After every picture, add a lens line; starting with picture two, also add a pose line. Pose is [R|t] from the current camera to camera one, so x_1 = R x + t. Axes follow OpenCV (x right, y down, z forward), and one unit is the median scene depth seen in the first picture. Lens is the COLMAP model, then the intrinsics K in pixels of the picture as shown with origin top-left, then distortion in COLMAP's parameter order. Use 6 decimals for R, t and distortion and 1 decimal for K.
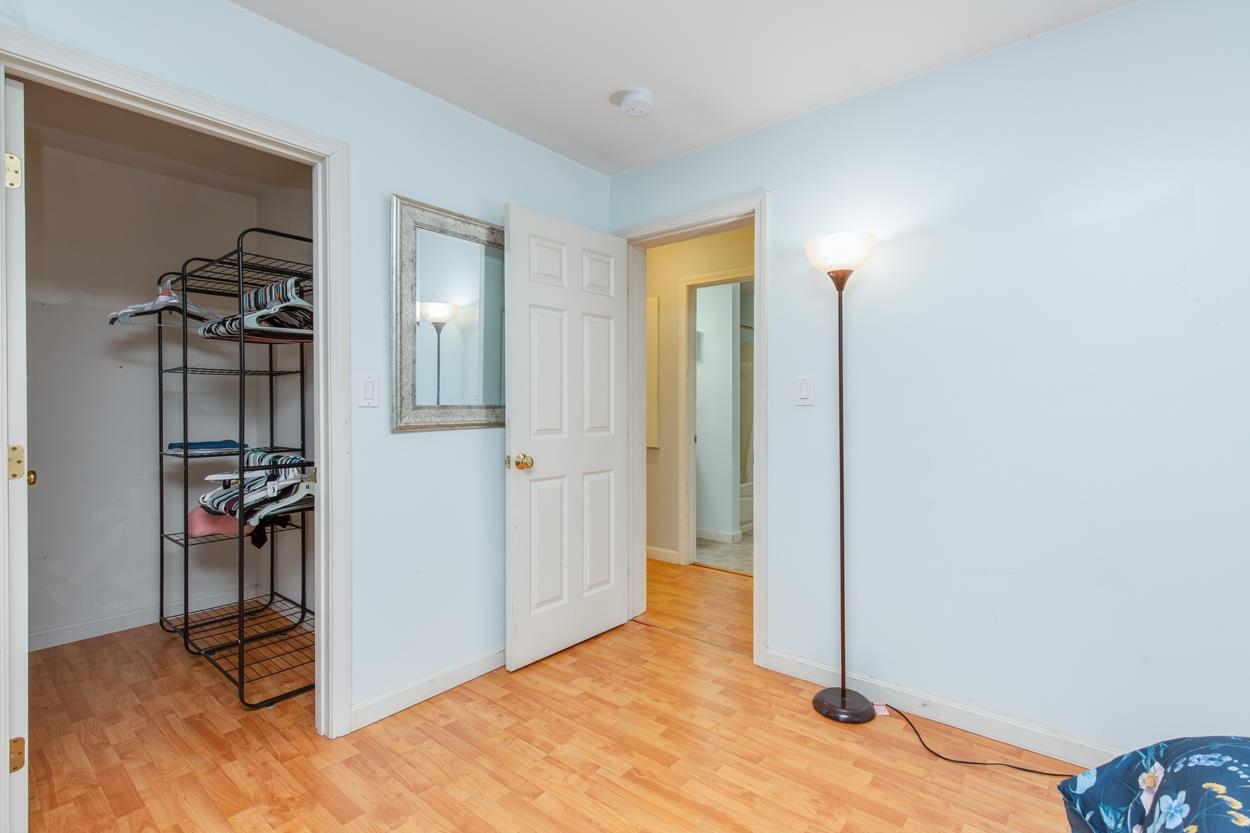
lens RADIAL K [[562.0, 0, 635.2], [0, 562.0, 406.4], [0, 0, 1]] dist [0.002337, -0.000804]
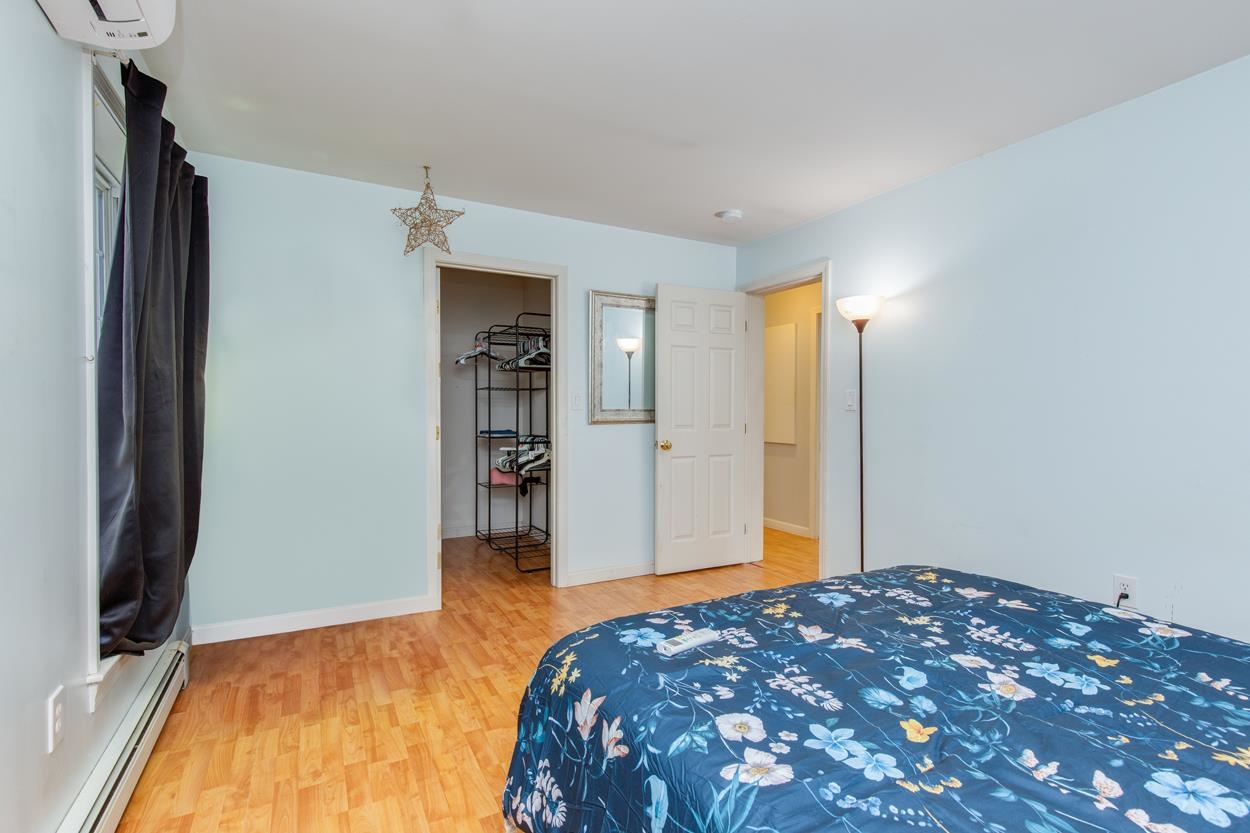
lens RADIAL K [[562.0, 0, 622.5], [0, 562.0, 416.3], [0, 0, 1]] dist [0.002337, -0.000804]
pose [[0.917244, 0.009134, -0.398220, 0.320710], [-0.005406, 0.999930, 0.010483, 0.001103], [0.398288, -0.007462, 0.917230, -0.506654]]
